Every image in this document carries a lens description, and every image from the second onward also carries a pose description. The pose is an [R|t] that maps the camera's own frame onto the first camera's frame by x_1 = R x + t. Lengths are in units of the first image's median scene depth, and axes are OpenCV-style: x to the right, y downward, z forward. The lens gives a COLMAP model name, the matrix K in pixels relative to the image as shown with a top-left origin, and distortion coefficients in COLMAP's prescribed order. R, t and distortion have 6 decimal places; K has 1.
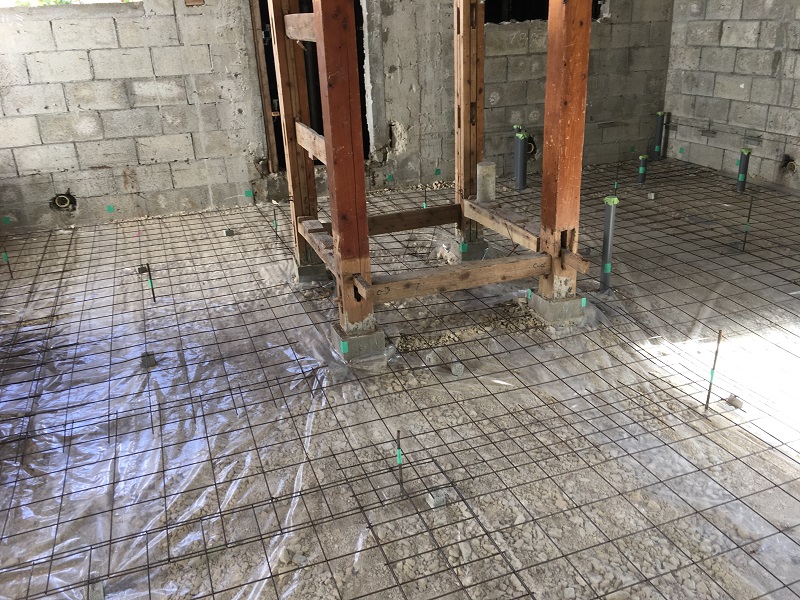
lens RADIAL K [[679.8, 0, 400.2], [0, 679.8, 300.9], [0, 0, 1]] dist [0.073191, -0.099913]
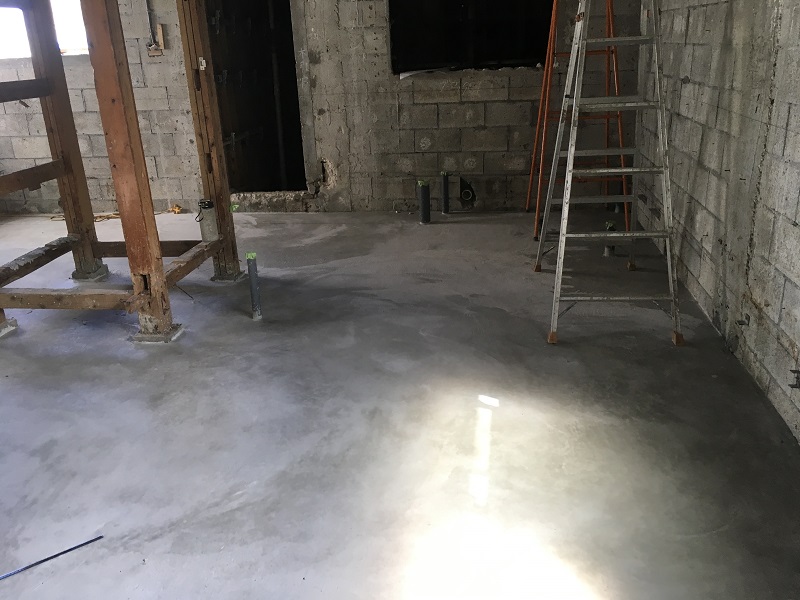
lens RADIAL K [[679.8, 0, 399.7], [0, 679.8, 300.2], [0, 0, 1]] dist [0.073191, -0.099913]
pose [[0.889997, 0.162936, -0.425861, 0.604249], [-0.170448, 0.985149, 0.020706, -0.084029], [0.422910, 0.054159, 0.904552, 0.077721]]
